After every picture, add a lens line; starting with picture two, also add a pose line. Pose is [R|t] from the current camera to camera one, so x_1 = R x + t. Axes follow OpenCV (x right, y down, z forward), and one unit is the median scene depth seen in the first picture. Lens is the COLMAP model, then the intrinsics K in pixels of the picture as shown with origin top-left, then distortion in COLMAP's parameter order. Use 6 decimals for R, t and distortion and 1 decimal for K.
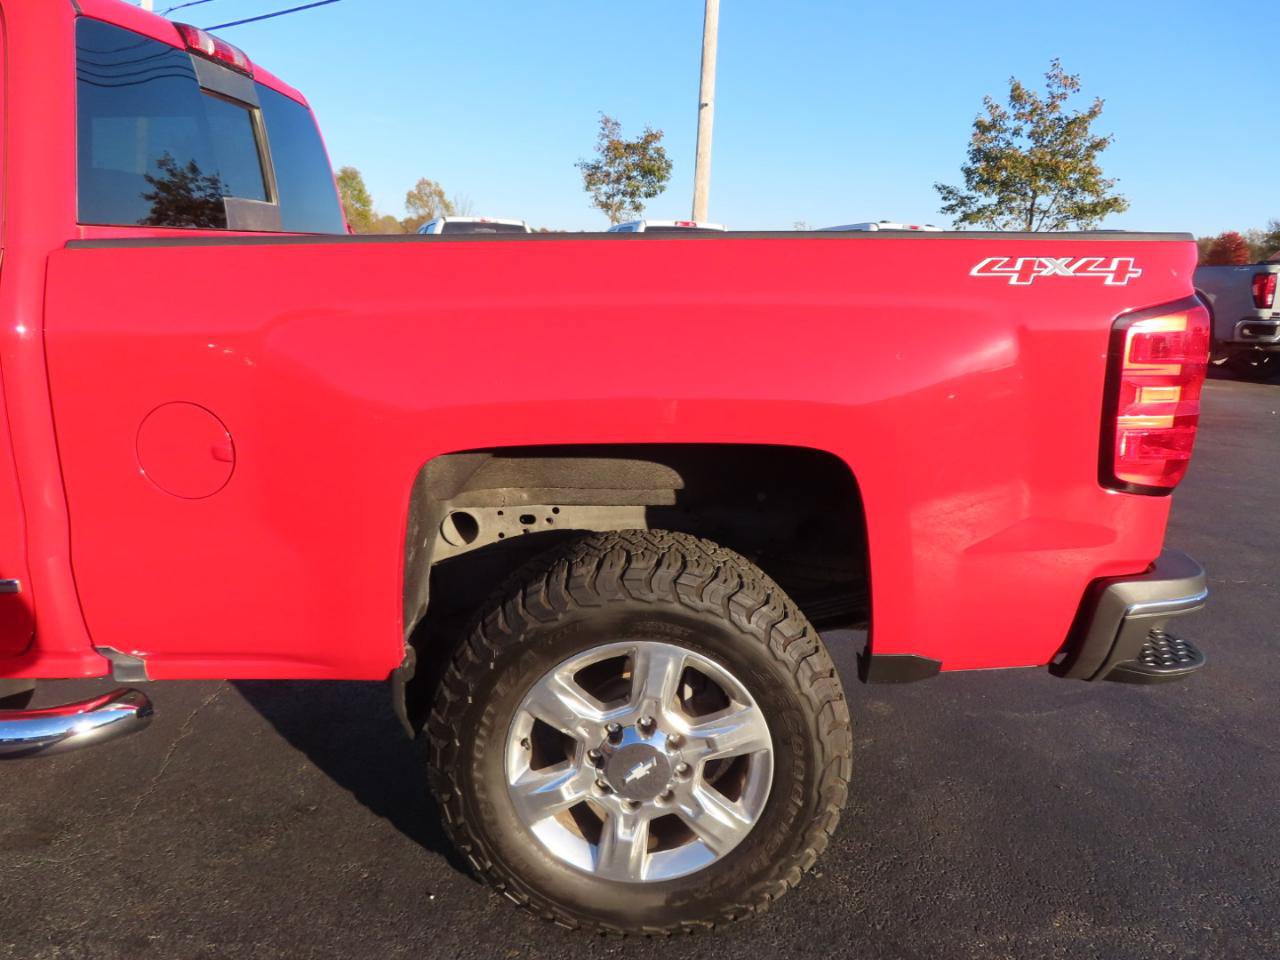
lens RADIAL K [[914.4, 0, 637.7], [0, 914.4, 485.4], [0, 0, 1]] dist [-0.036866, 0.032788]
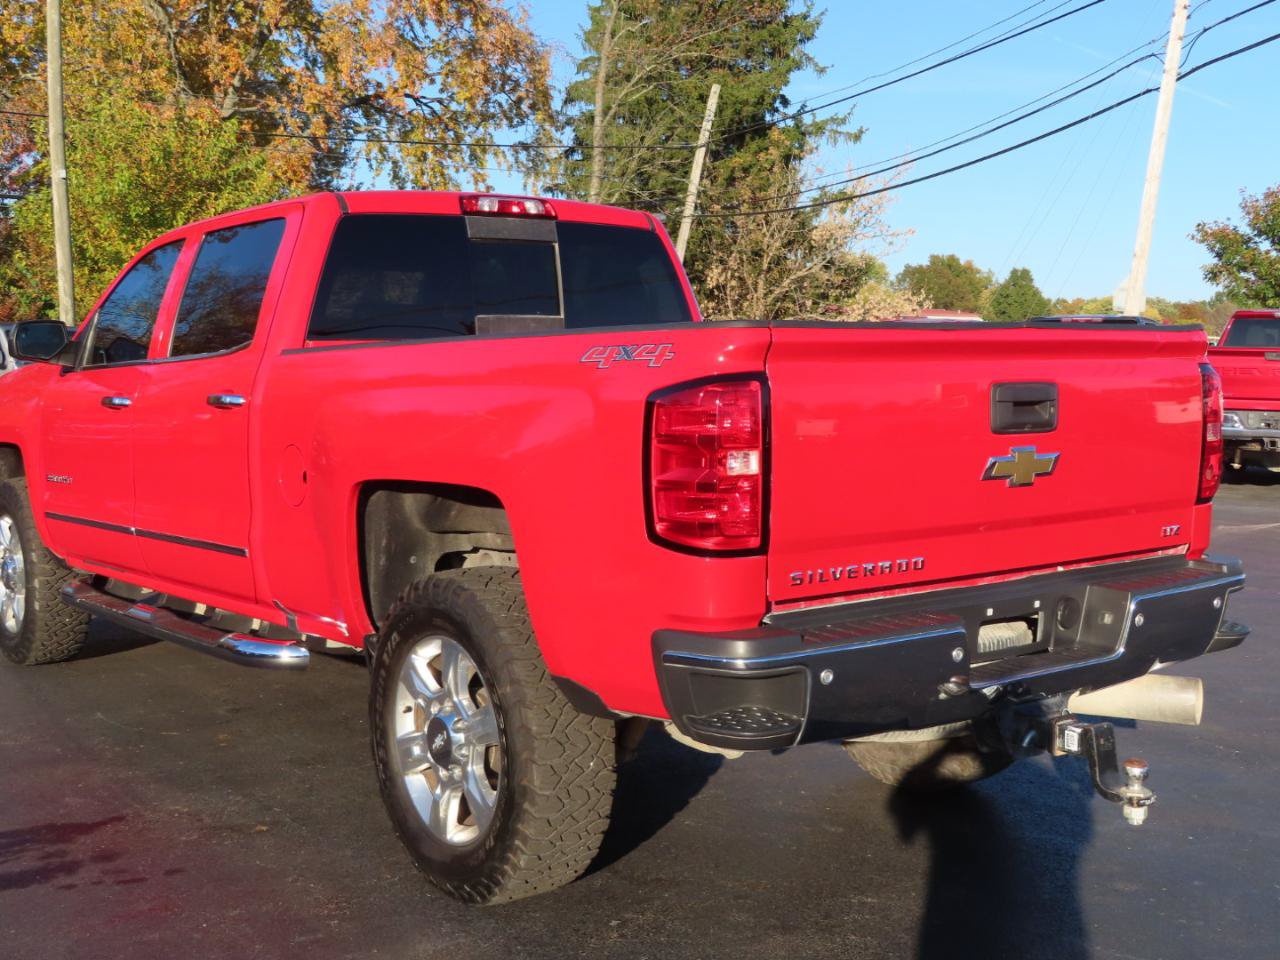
lens RADIAL K [[1536.4, 0, 648.2], [0, 1536.4, 482.0], [0, 0, 1]] dist [-0.010968, 0.012339]
pose [[0.618738, 0.044648, -0.784327, 0.153243], [-0.179182, 0.980088, -0.085561, 0.007072], [0.764890, 0.193477, 0.614418, -0.014706]]
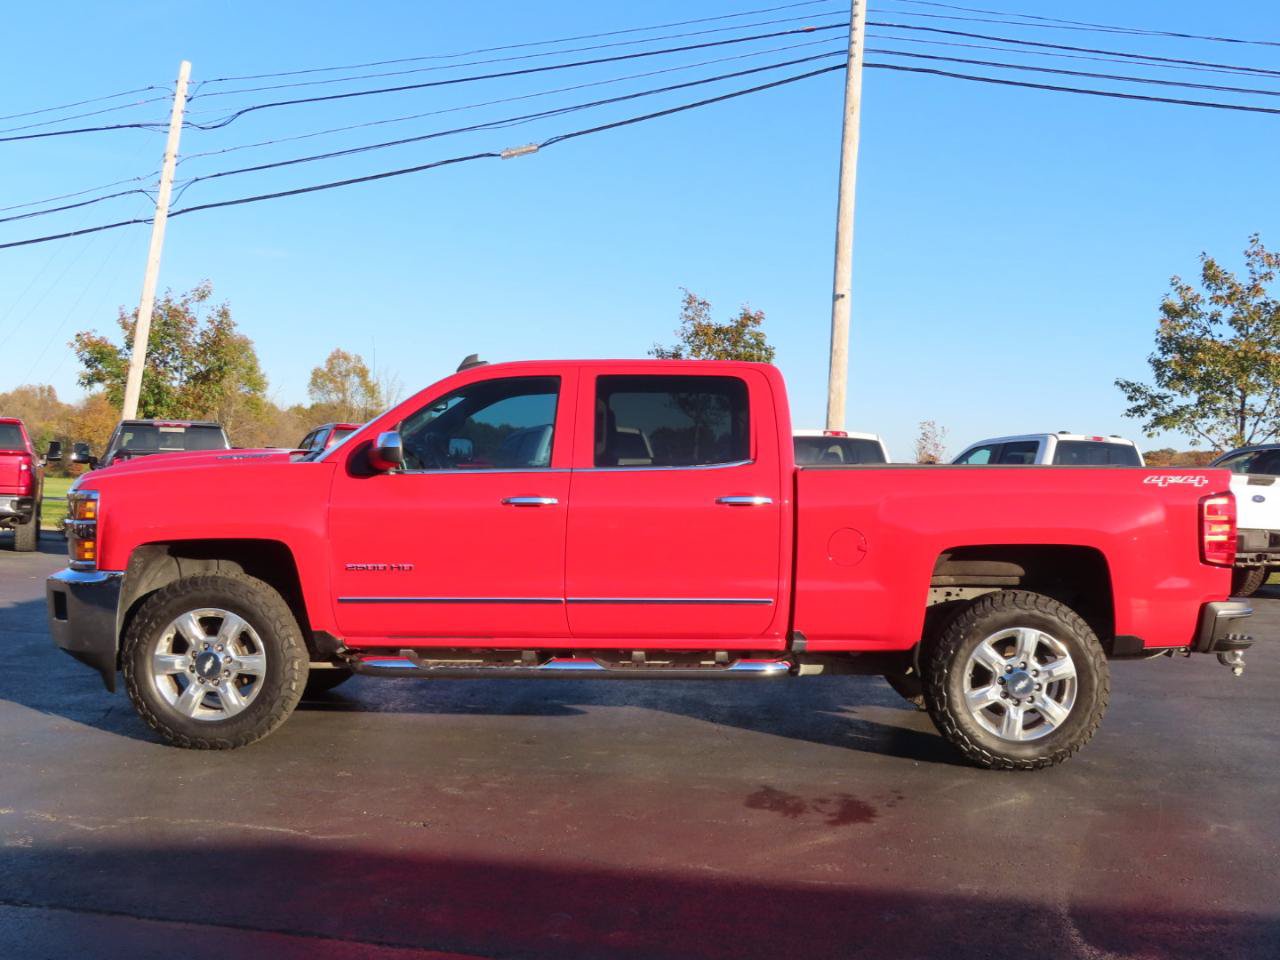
lens RADIAL K [[1489.4, 0, 645.1], [0, 1489.4, 483.5], [0, 0, 1]] dist [-0.020782, -0.021184]
pose [[0.999986, 0.004789, -0.002382, -0.079677], [-0.005212, 0.972608, -0.232391, 0.058061], [0.001203, 0.232400, 0.972620, -0.237543]]
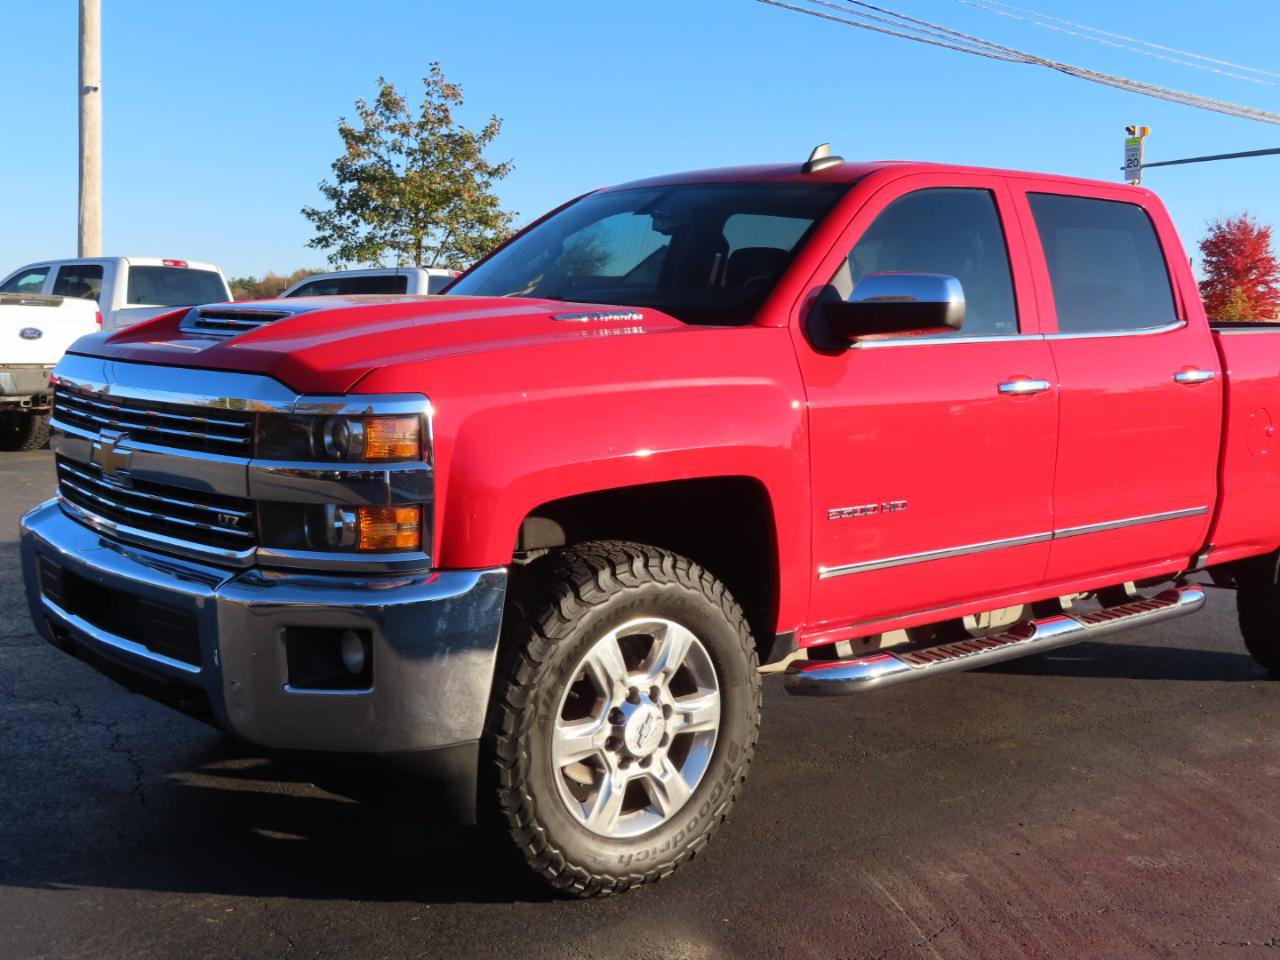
lens RADIAL K [[1489.4, 0, 645.1], [0, 1489.4, 483.5], [0, 0, 1]] dist [-0.020782, -0.021184]
pose [[0.749086, -0.071934, 0.658556, -0.279109], [0.151218, 0.986410, -0.064259, 0.006174], [-0.644984, 0.147721, 0.749783, -0.044044]]
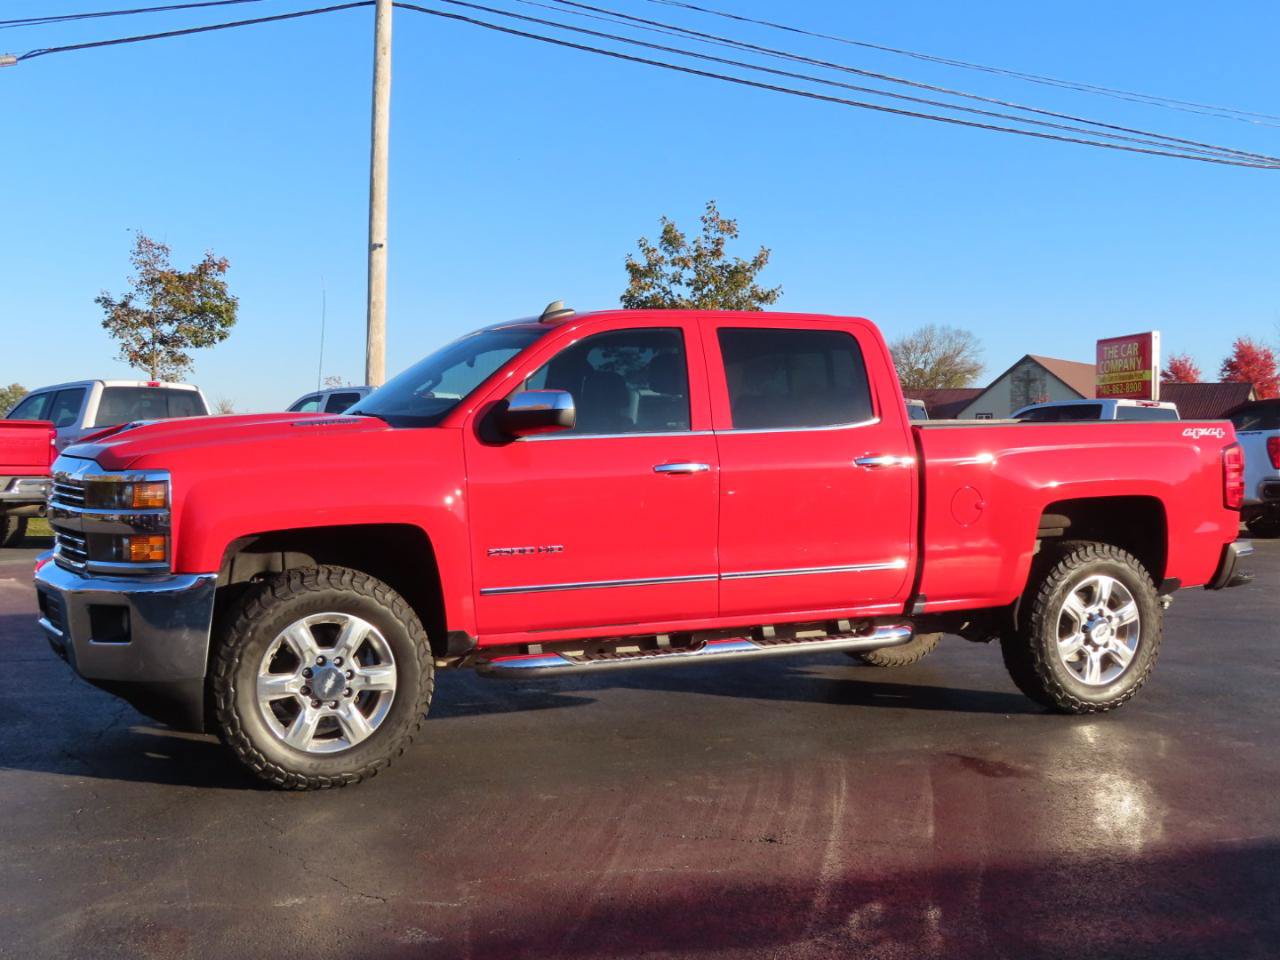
lens RADIAL K [[1497.9, 0, 640.0], [0, 1497.9, 480.0], [0, 0, 1]] dist [-0.020760, 0.006290]
pose [[0.895610, -0.026190, 0.444068, -0.239296], [0.117432, 0.976773, -0.179235, 0.040439], [-0.429060, 0.212672, 0.877883, -0.174185]]
